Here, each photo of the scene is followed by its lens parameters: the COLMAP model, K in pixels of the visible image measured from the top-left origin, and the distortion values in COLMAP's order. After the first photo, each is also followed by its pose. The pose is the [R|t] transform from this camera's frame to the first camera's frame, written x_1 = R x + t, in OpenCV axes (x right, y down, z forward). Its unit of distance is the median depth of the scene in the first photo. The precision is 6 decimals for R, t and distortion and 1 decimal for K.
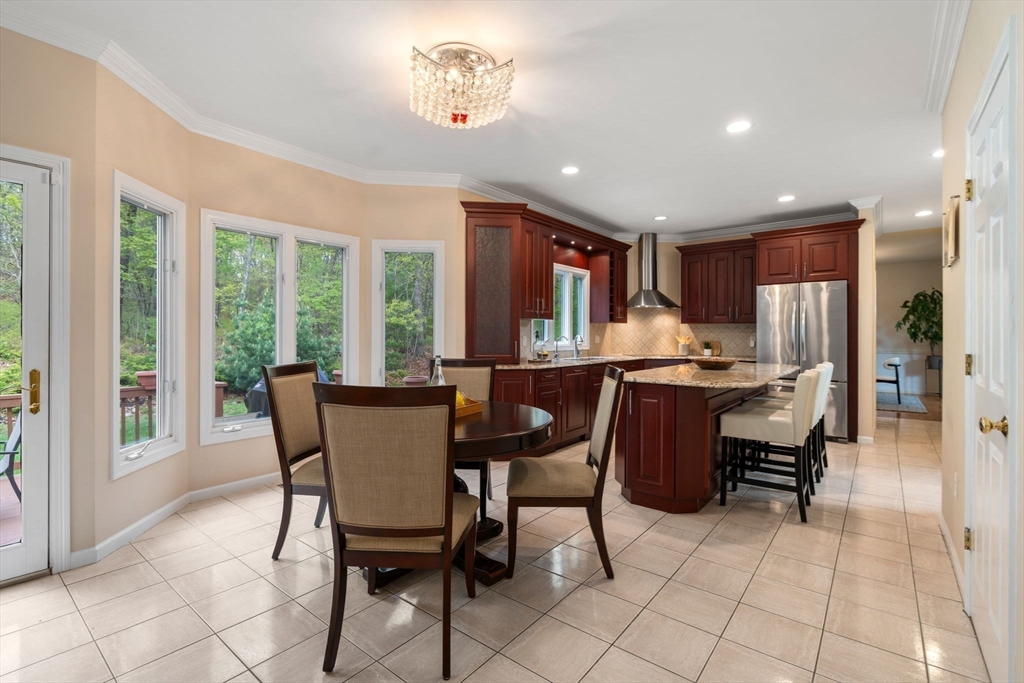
lens RADIAL K [[465.0, 0, 509.7], [0, 465.0, 337.3], [0, 0, 1]] dist [-0.001521, 0.000119]
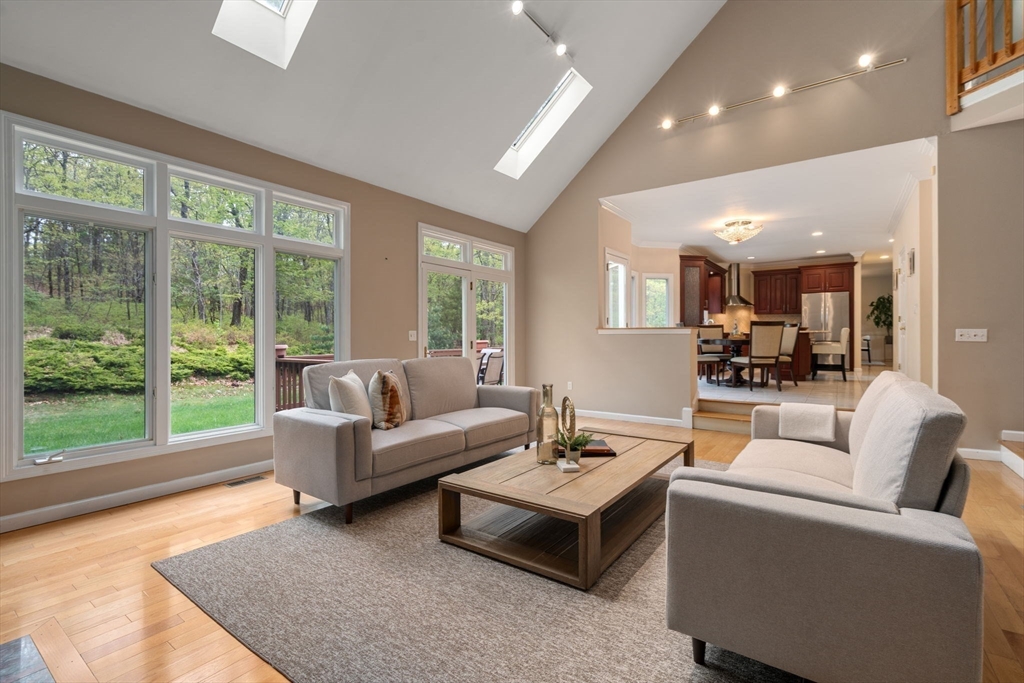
lens RADIAL K [[465.0, 0, 513.0], [0, 465.0, 338.8], [0, 0, 1]] dist [-0.001521, 0.000119]
pose [[0.998140, -0.003232, 0.060882, -0.664891], [0.003098, 0.999993, 0.002301, 0.056682], [-0.060889, -0.002108, 0.998142, -0.722755]]
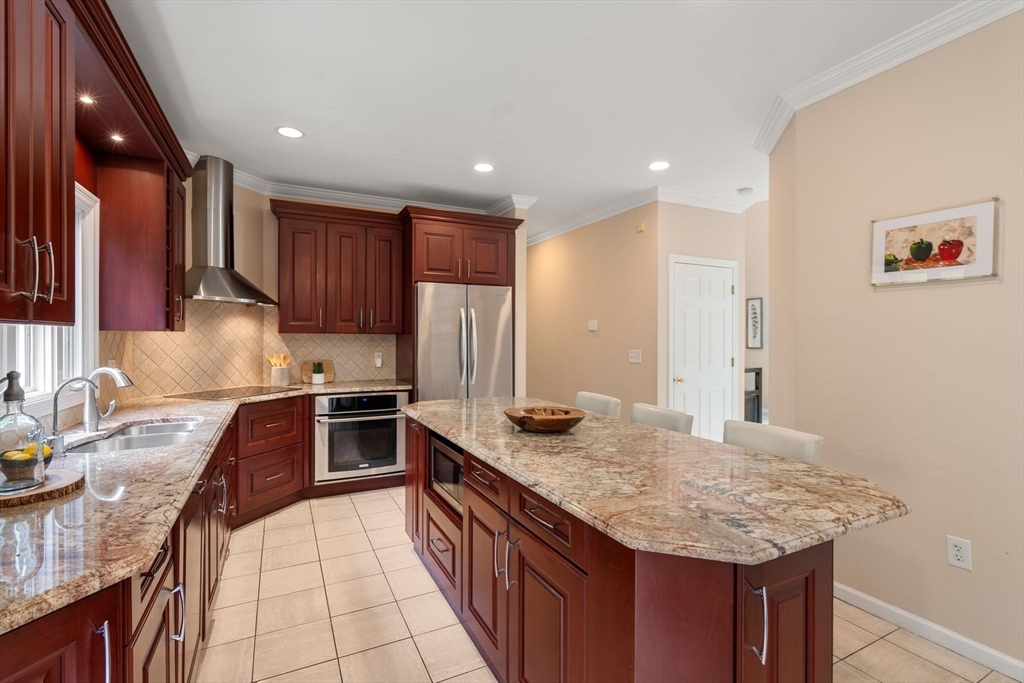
lens RADIAL K [[465.0, 0, 509.0], [0, 465.0, 334.6], [0, 0, 1]] dist [-0.001521, 0.000119]
pose [[0.422216, 0.001757, 0.906494, -0.038109], [0.002530, 0.999992, -0.003117, -0.024755], [-0.906492, 0.003609, 0.422208, 0.495904]]
